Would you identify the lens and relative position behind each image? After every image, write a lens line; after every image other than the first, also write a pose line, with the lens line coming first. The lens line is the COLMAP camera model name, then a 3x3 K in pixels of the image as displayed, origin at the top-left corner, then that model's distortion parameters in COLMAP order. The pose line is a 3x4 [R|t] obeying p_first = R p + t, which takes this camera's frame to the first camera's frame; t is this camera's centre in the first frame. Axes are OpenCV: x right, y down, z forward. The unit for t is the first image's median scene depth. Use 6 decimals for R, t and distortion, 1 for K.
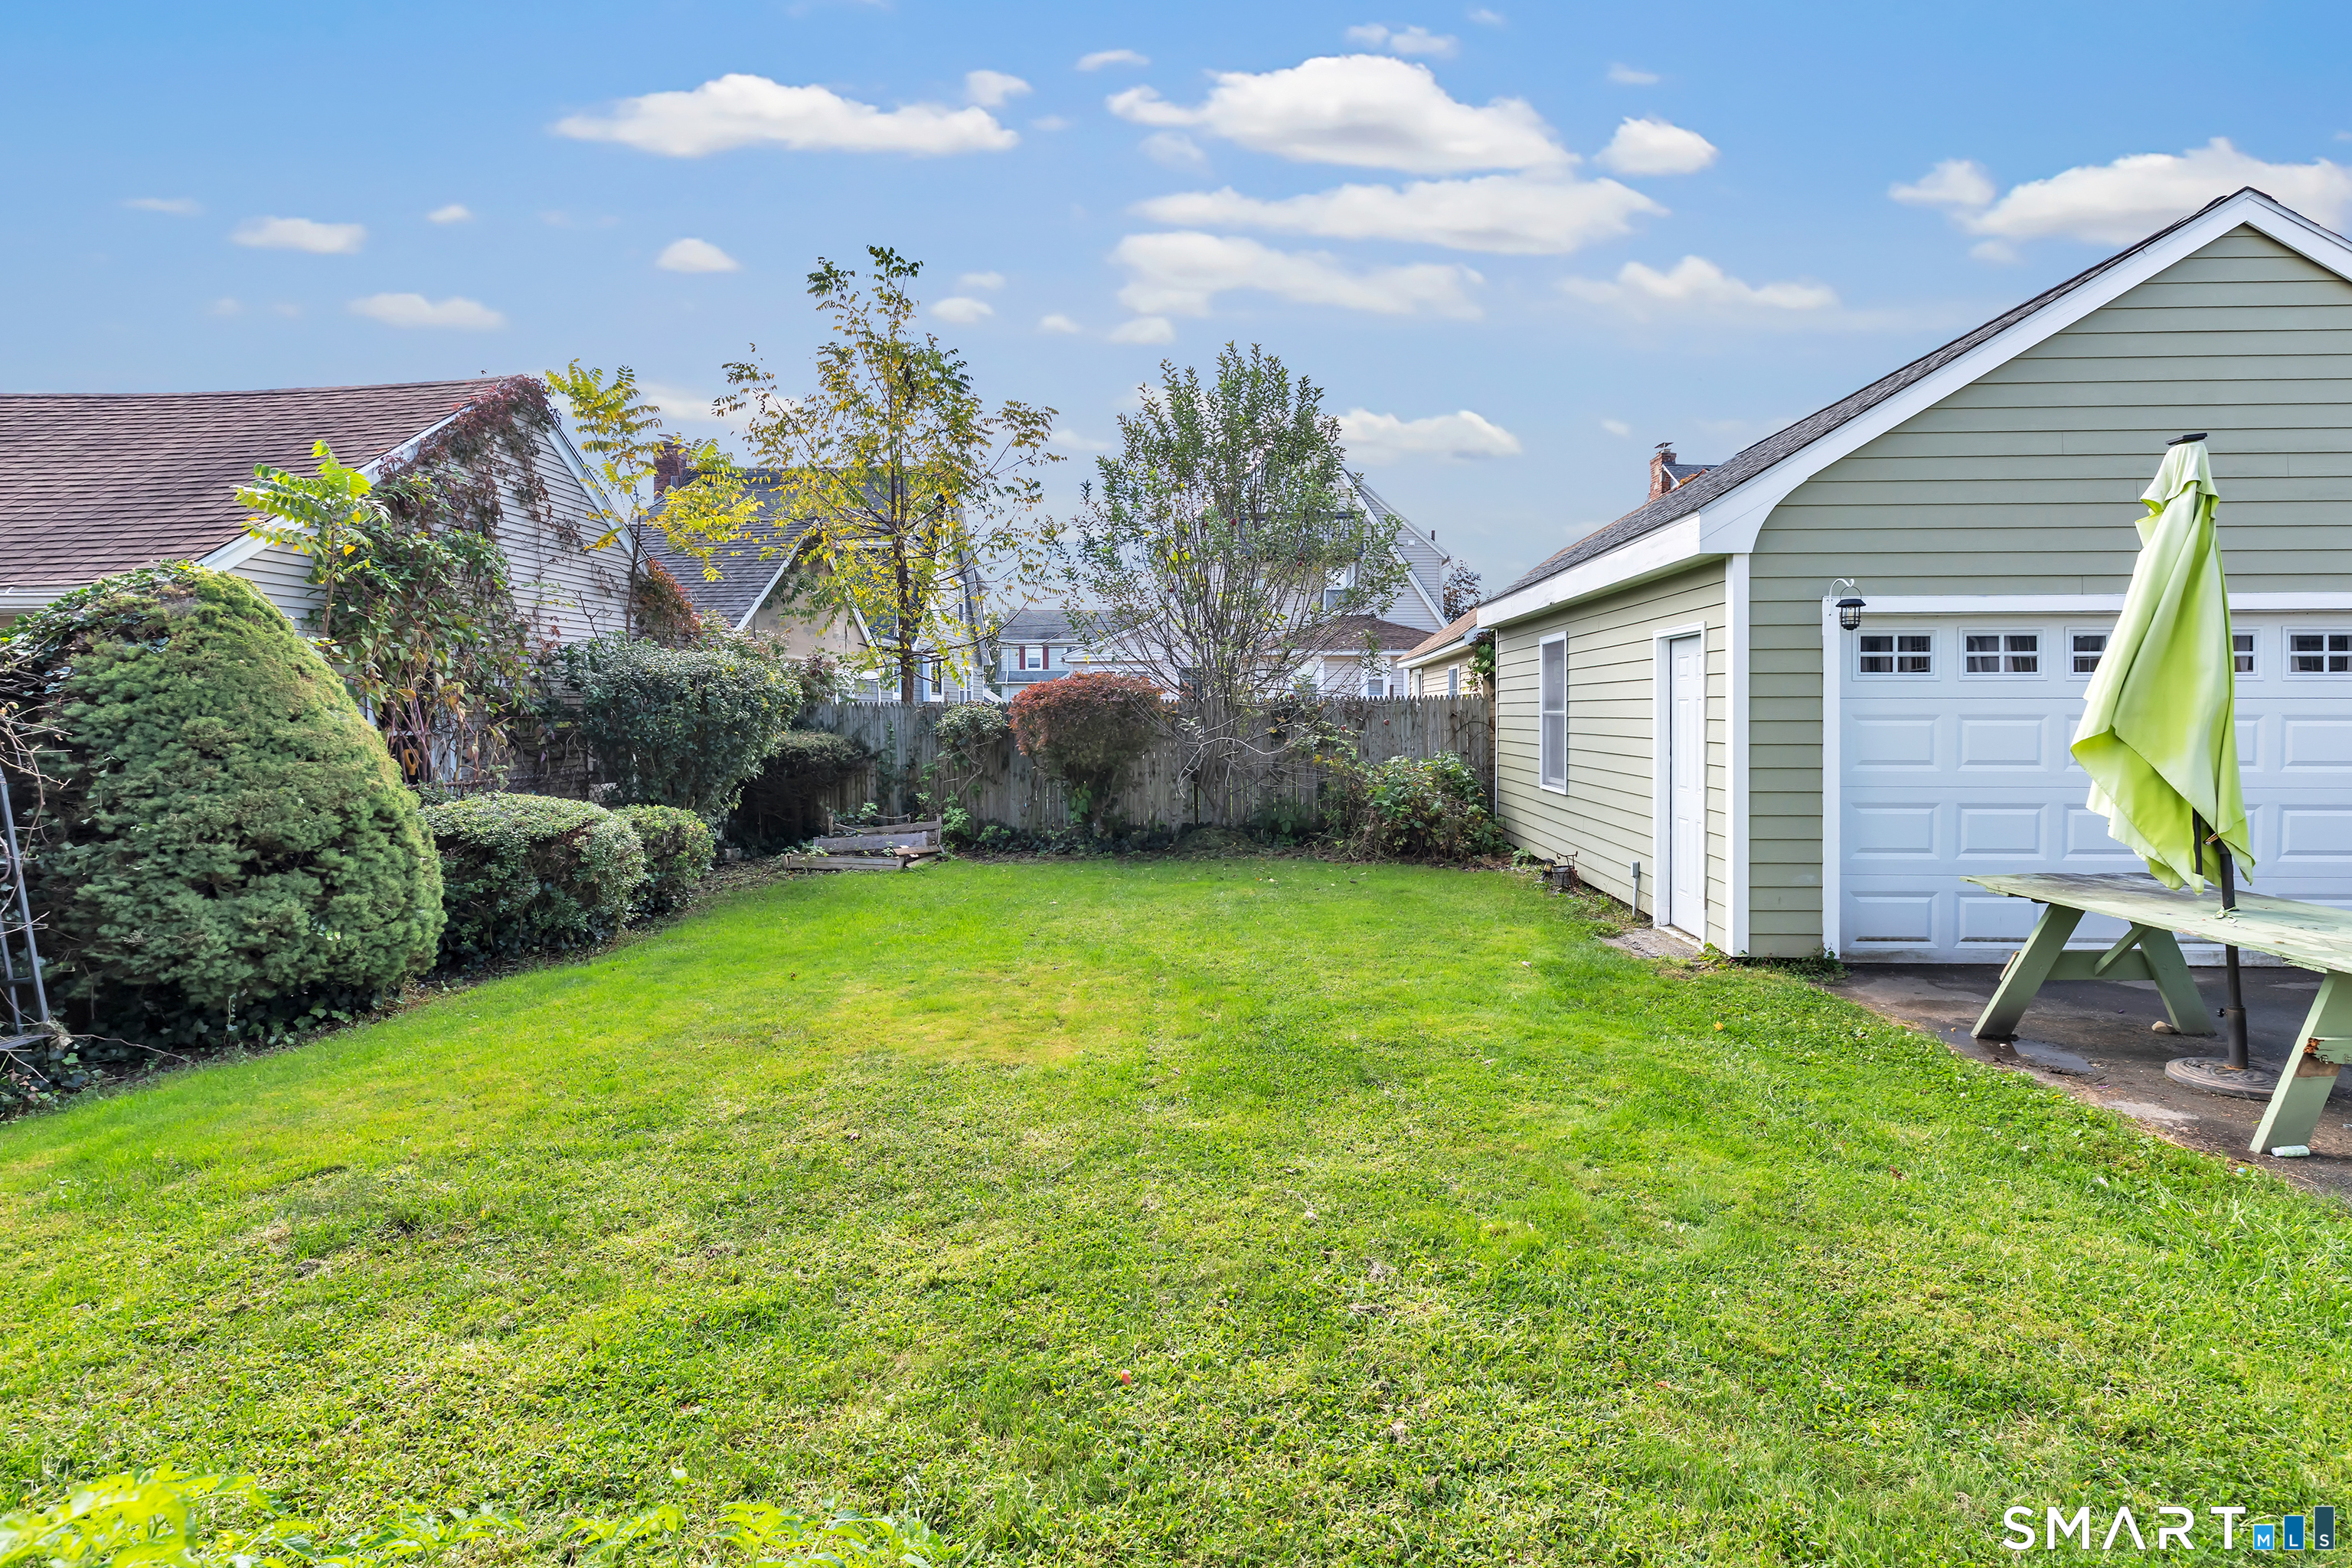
lens RADIAL K [[1035.6, 0, 1141.5], [0, 1035.6, 736.7], [0, 0, 1]] dist [-0.001109, -0.000055]
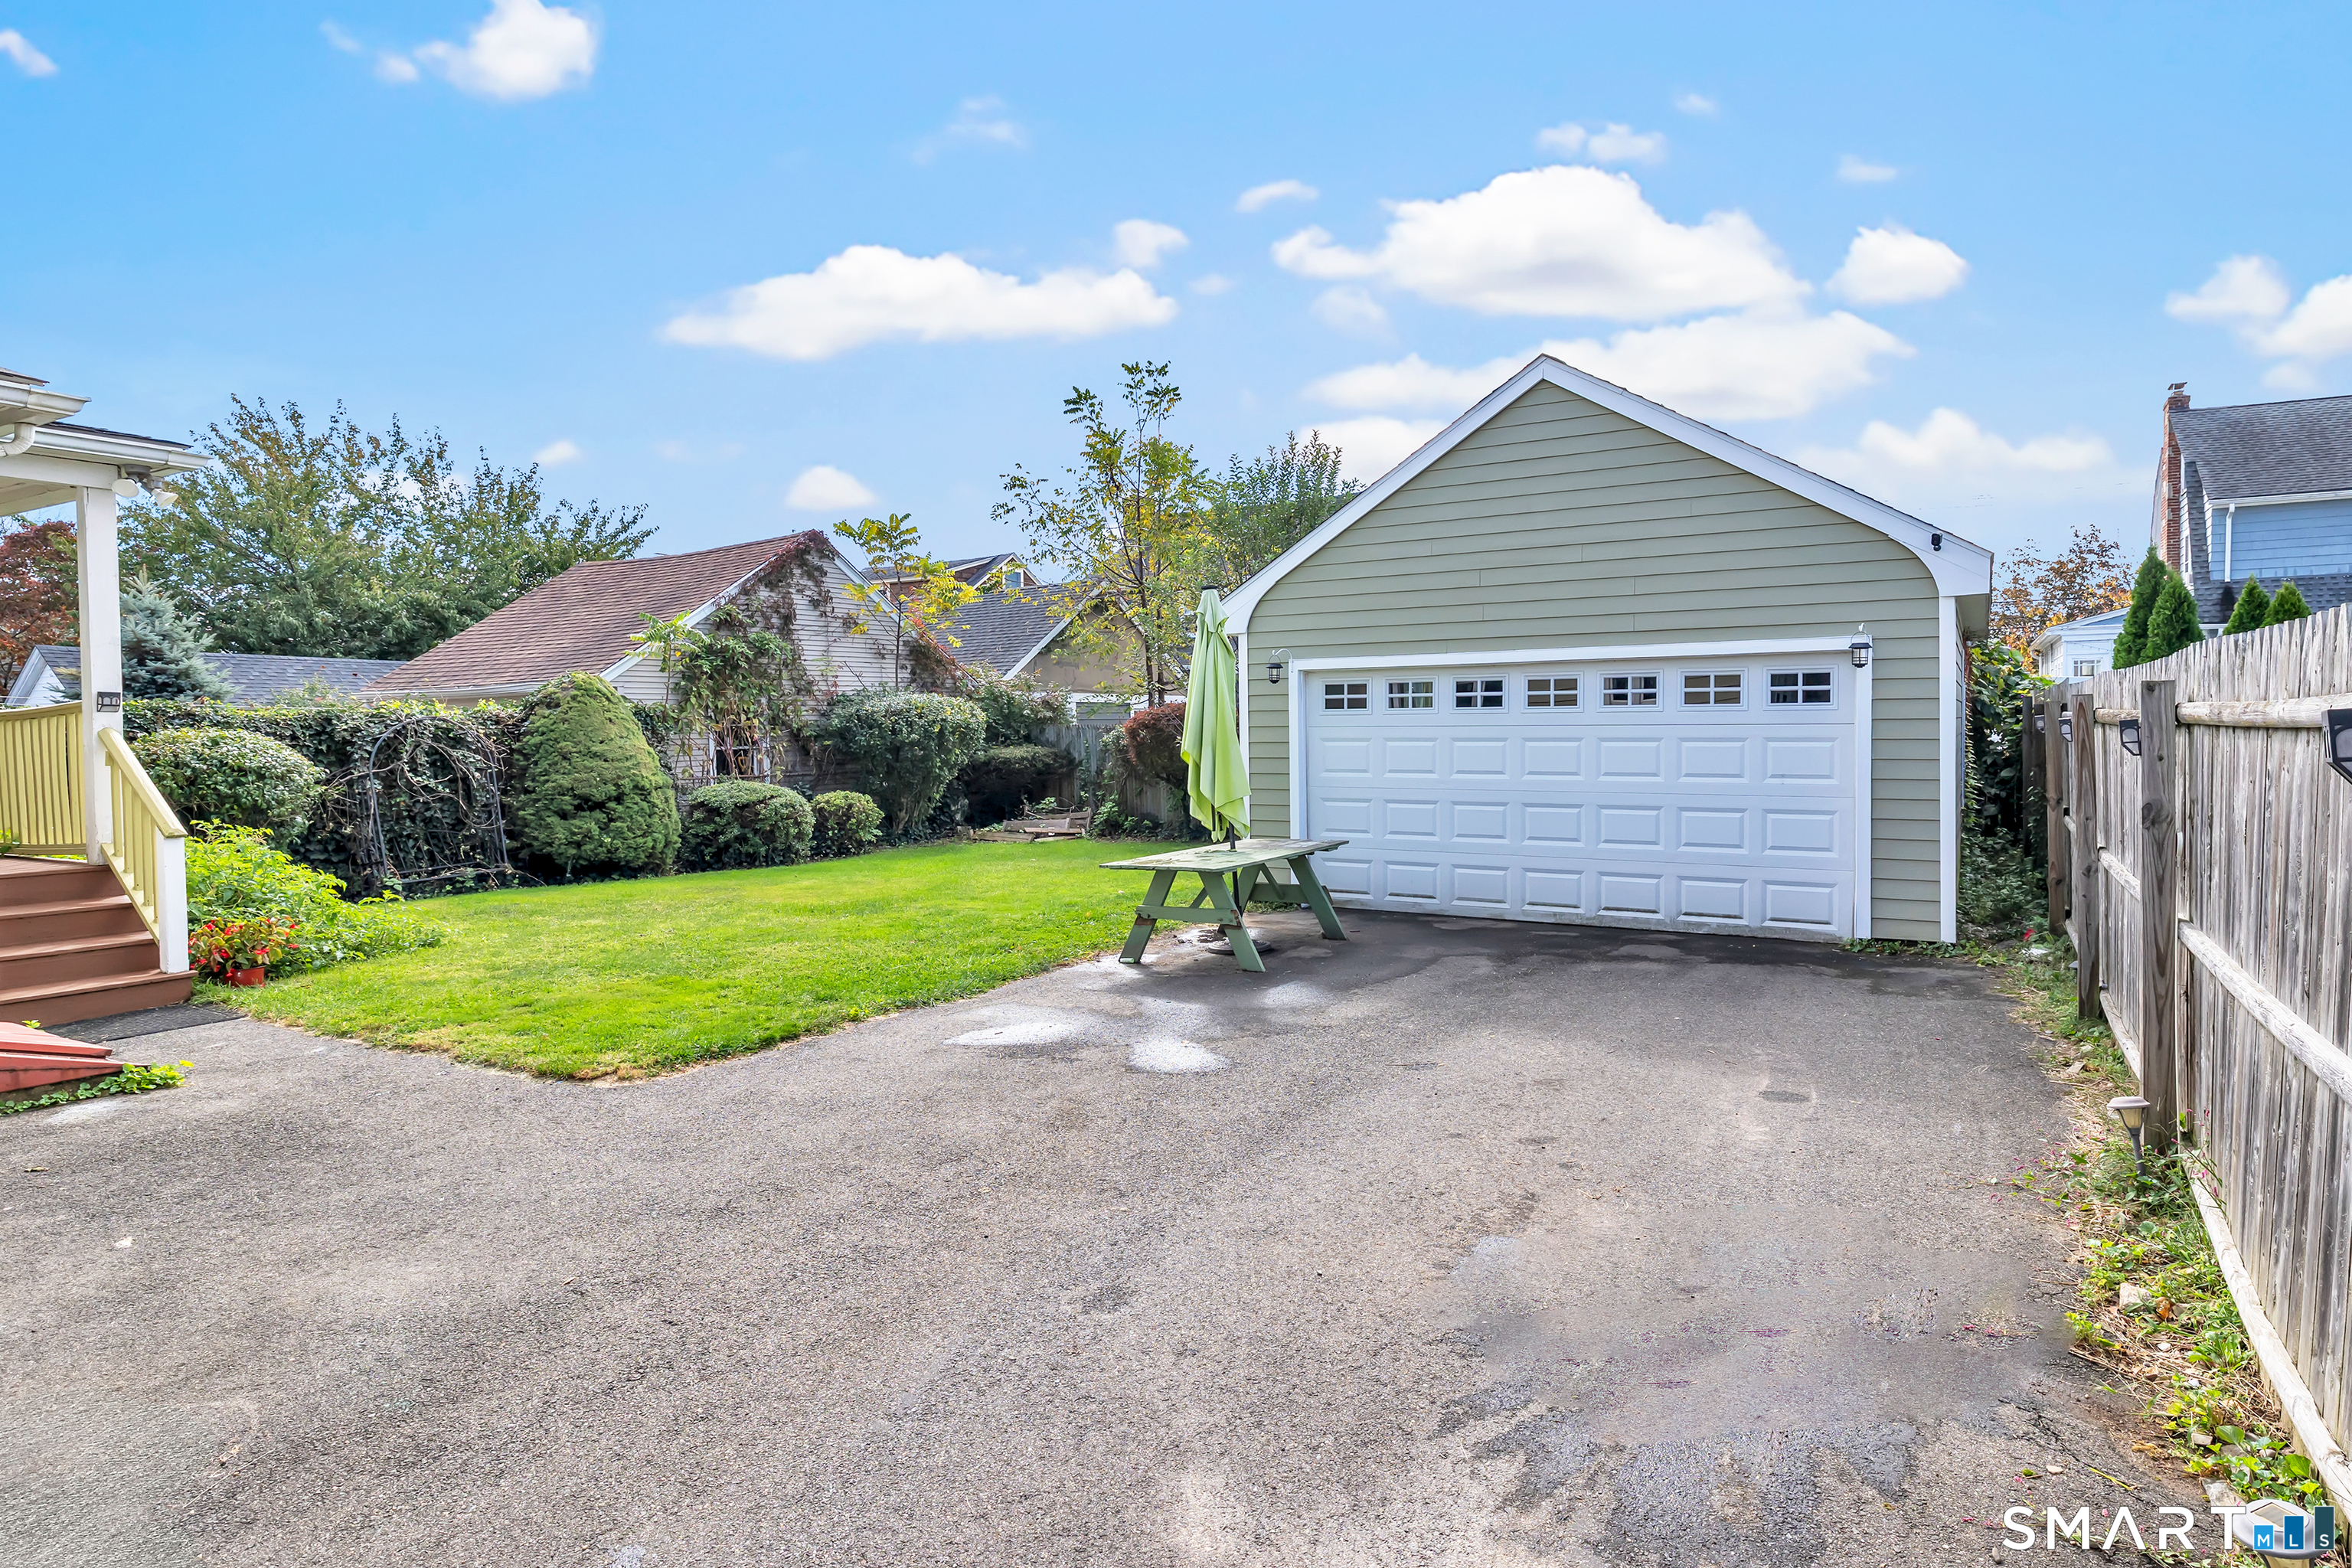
lens RADIAL K [[1035.6, 0, 1179.2], [0, 1035.6, 781.6], [0, 0, 1]] dist [-0.001109, -0.000055]
pose [[0.902825, 0.014851, -0.429752, 0.939833], [-0.001569, 0.999511, 0.031244, -0.003805], [0.430006, -0.027534, 0.902406, -0.353129]]
